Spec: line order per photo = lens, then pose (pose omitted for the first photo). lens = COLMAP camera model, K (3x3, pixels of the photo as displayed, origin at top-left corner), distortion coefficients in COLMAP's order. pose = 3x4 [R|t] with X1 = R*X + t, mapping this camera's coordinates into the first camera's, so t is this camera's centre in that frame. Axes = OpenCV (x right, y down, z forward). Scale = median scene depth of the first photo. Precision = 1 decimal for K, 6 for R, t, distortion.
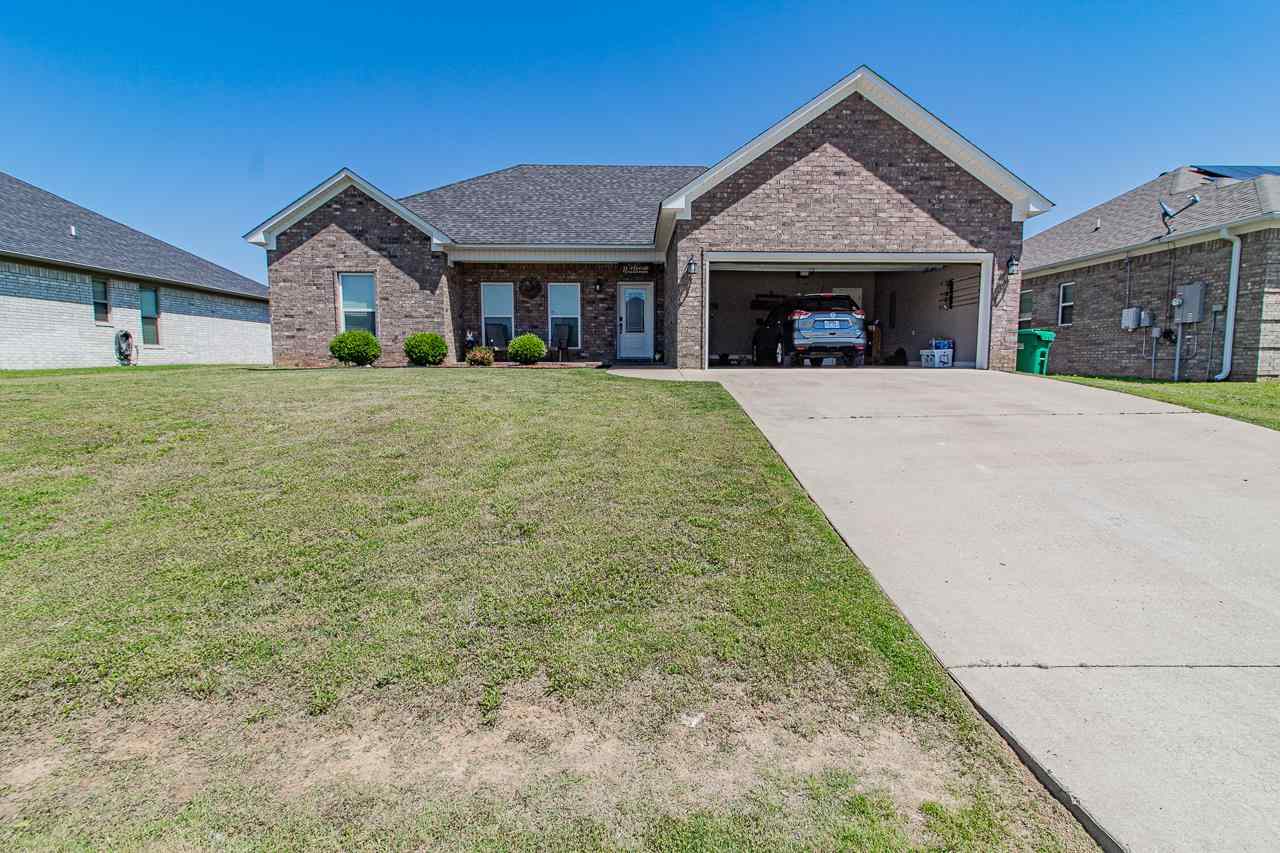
lens RADIAL K [[587.6, 0, 646.3], [0, 587.6, 411.1], [0, 0, 1]] dist [0.003077, 0.000937]
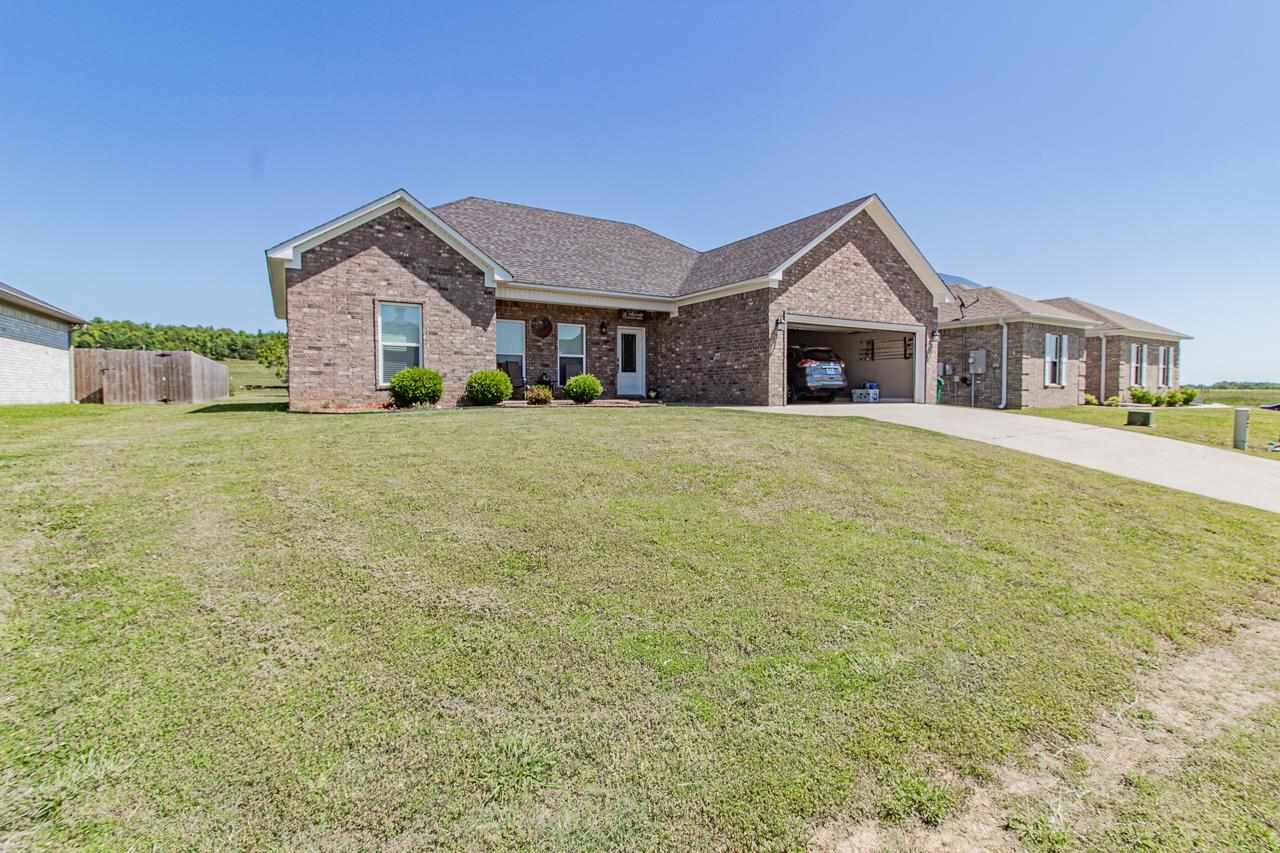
lens RADIAL K [[587.6, 0, 646.3], [0, 587.6, 411.1], [0, 0, 1]] dist [0.003077, 0.000937]
pose [[0.869360, -0.017112, 0.493884, -0.699110], [0.043439, 0.998178, -0.041879, -0.019109], [-0.492267, 0.057862, 0.868519, 0.051816]]
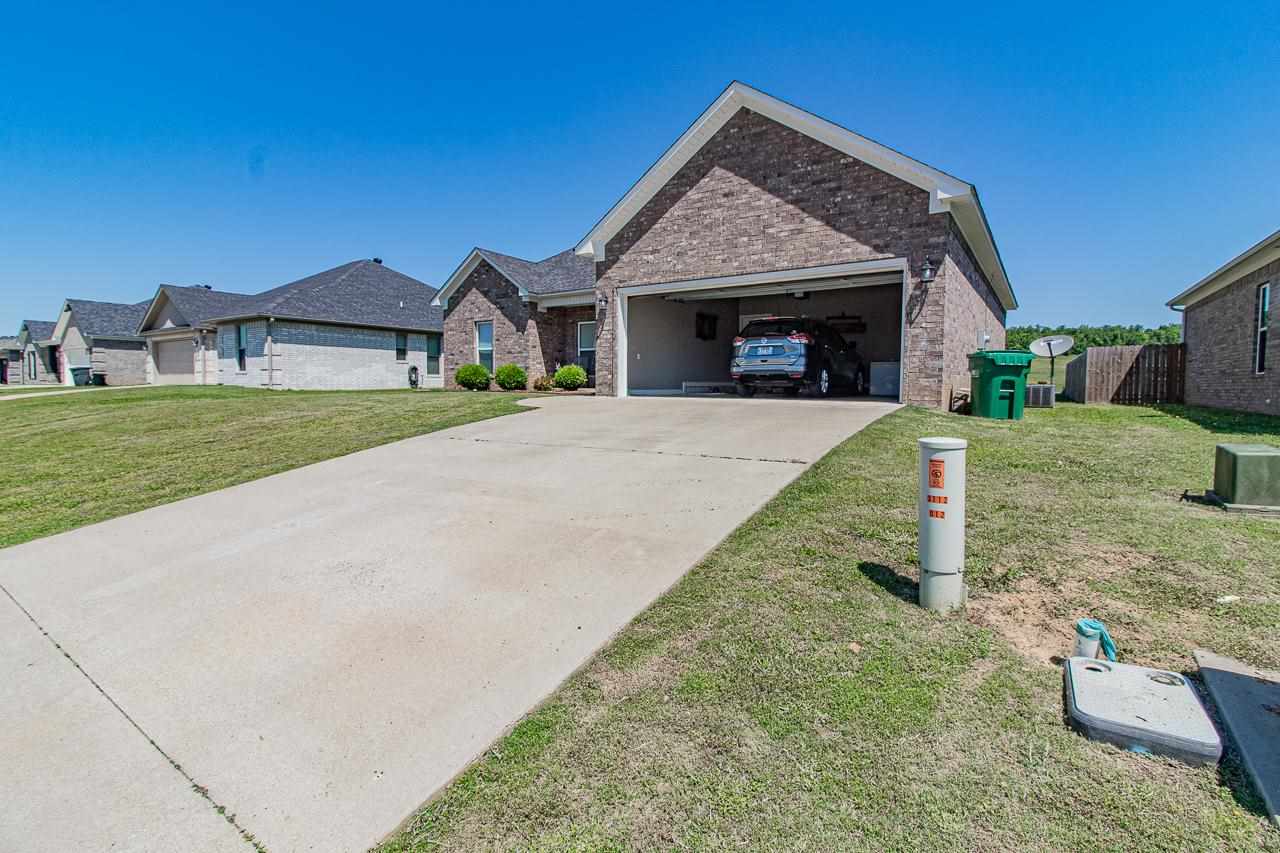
lens RADIAL K [[587.6, 0, 646.3], [0, 587.6, 411.1], [0, 0, 1]] dist [0.003077, 0.000937]
pose [[0.810320, 0.032106, -0.585108, 0.696928], [-0.057777, 0.998010, -0.025252, -0.018738], [0.583133, 0.054268, 0.810562, 0.147276]]
